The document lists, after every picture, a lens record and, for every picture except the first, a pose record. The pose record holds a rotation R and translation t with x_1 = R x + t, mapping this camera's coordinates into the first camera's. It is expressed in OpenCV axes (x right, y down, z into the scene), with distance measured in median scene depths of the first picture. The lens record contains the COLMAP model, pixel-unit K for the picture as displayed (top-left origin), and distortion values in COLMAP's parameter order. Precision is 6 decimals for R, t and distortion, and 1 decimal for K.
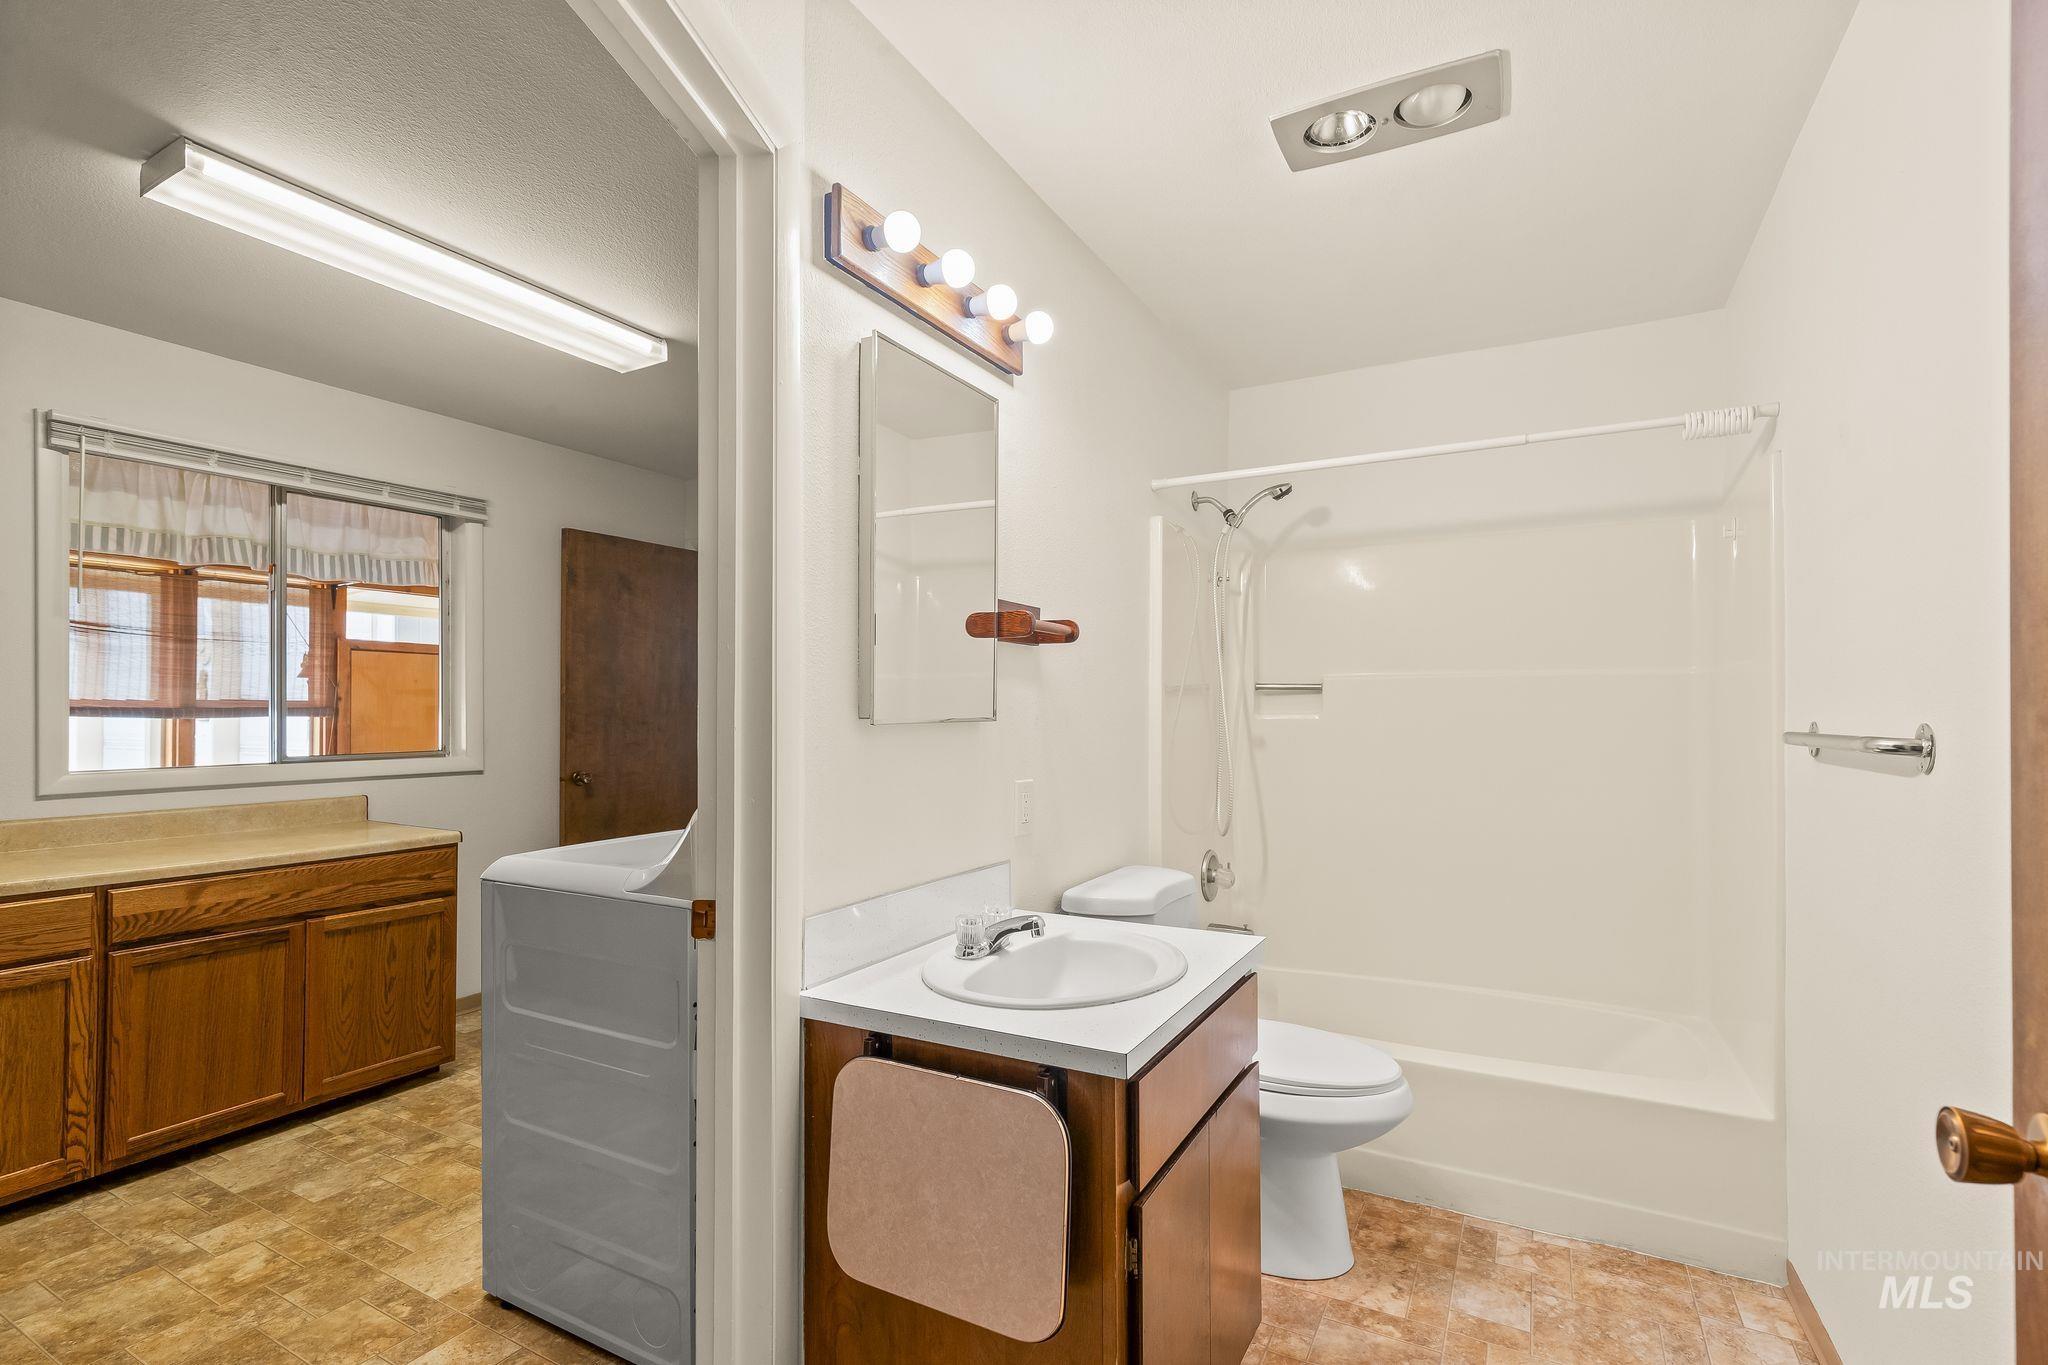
lens RADIAL K [[931.3, 0, 1036.7], [0, 931.3, 704.6], [0, 0, 1]] dist [0.000159, 0.000522]
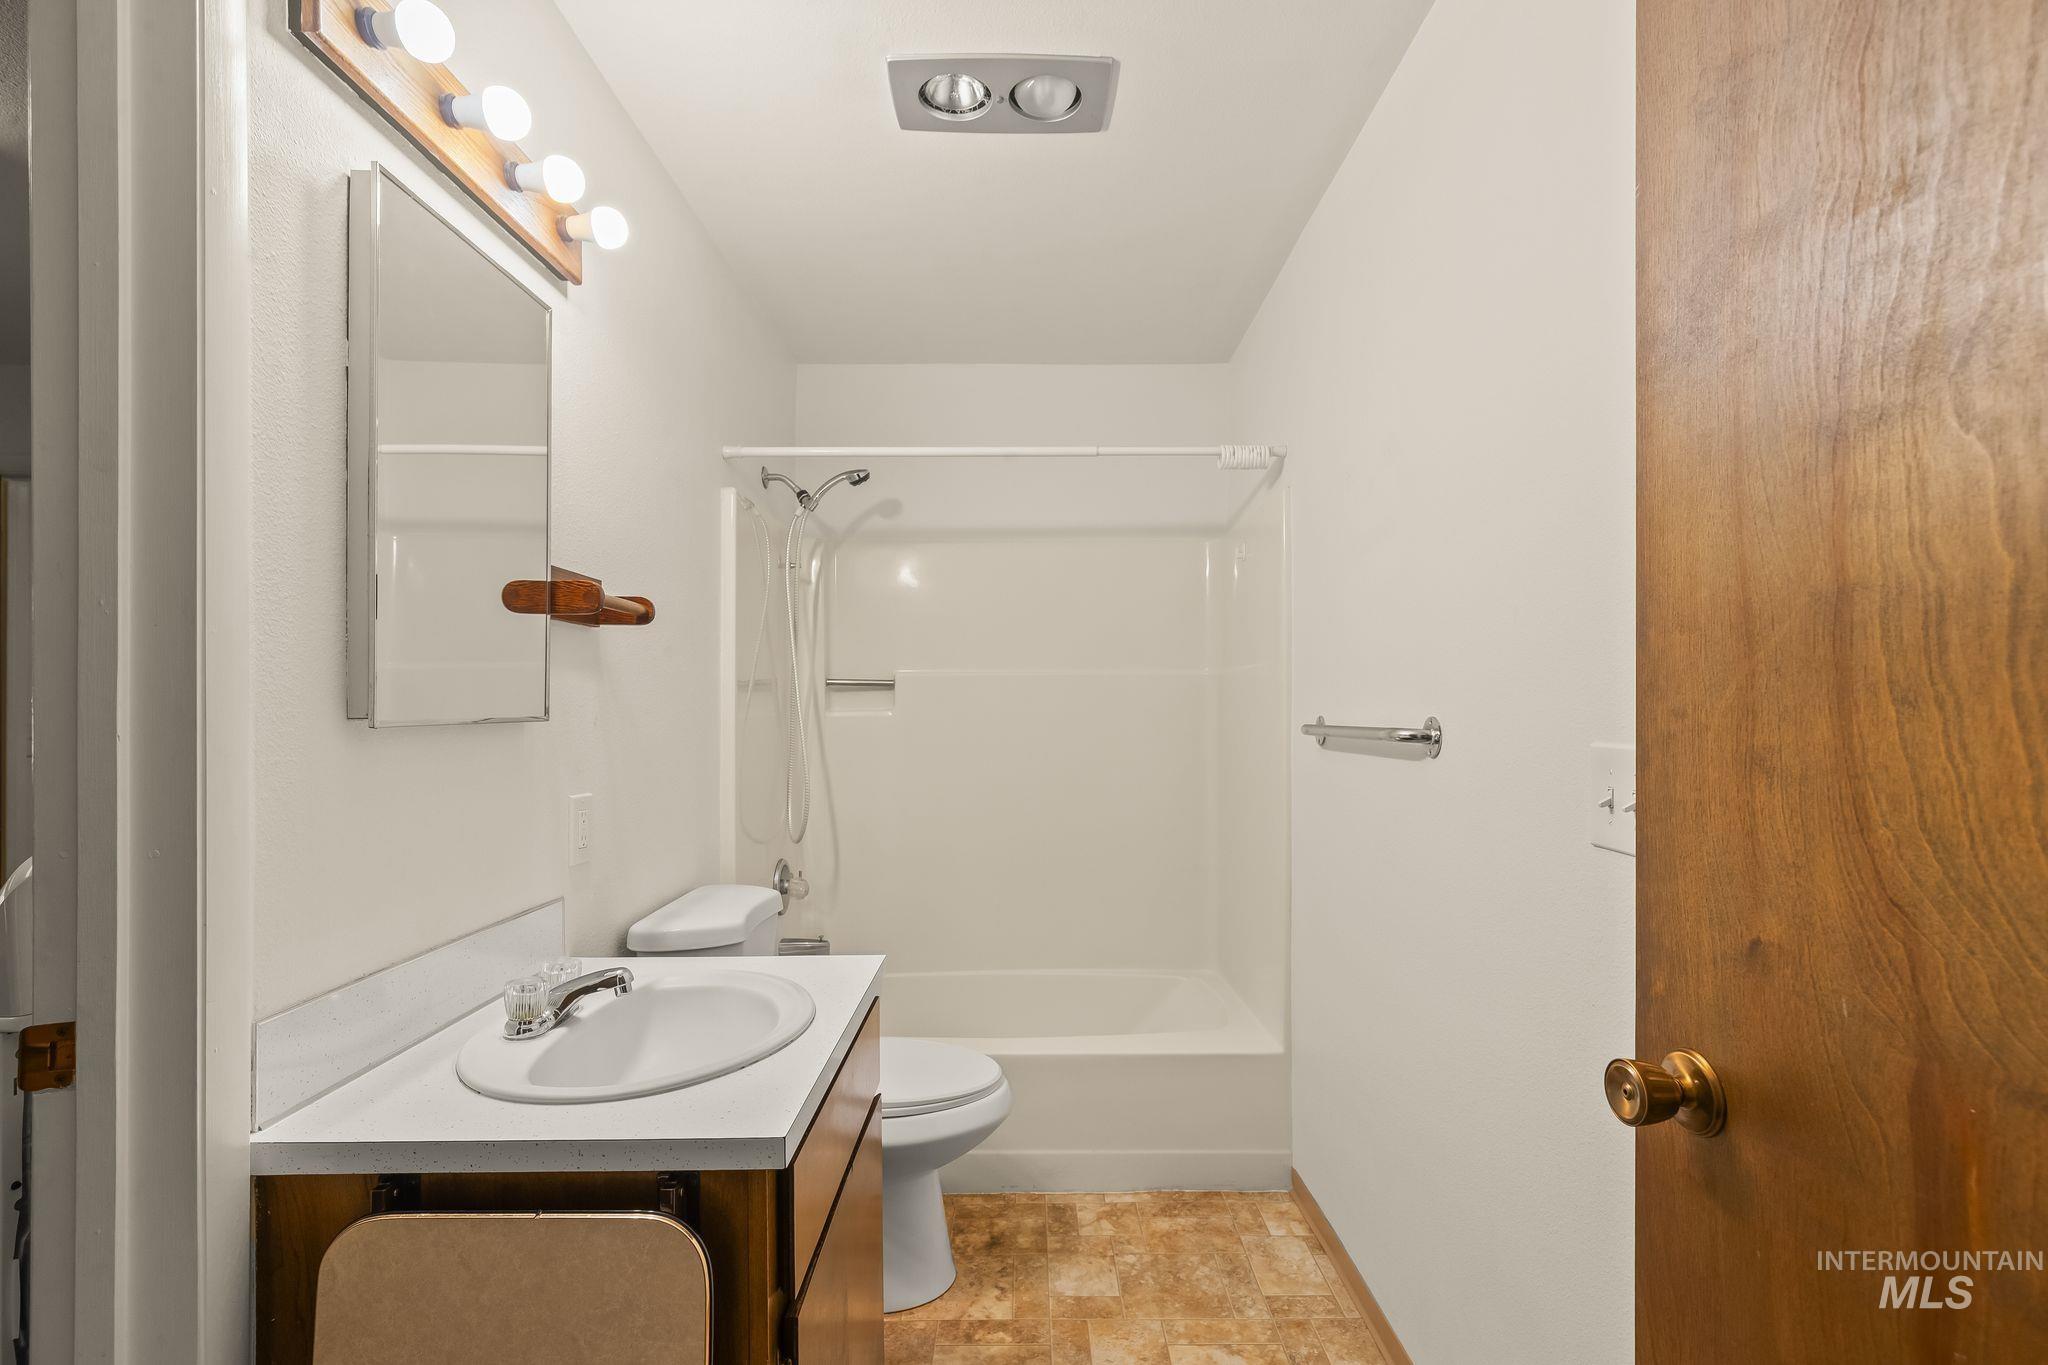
lens RADIAL K [[929.2, 0, 1021.4], [0, 929.2, 707.5], [0, 0, 1]] dist [-0.003981, 0.000302]
pose [[0.880878, -0.001864, 0.473340, -0.063052], [-0.000769, 0.999985, 0.005369, 0.001860], [-0.473343, -0.005093, 0.880863, 0.129316]]
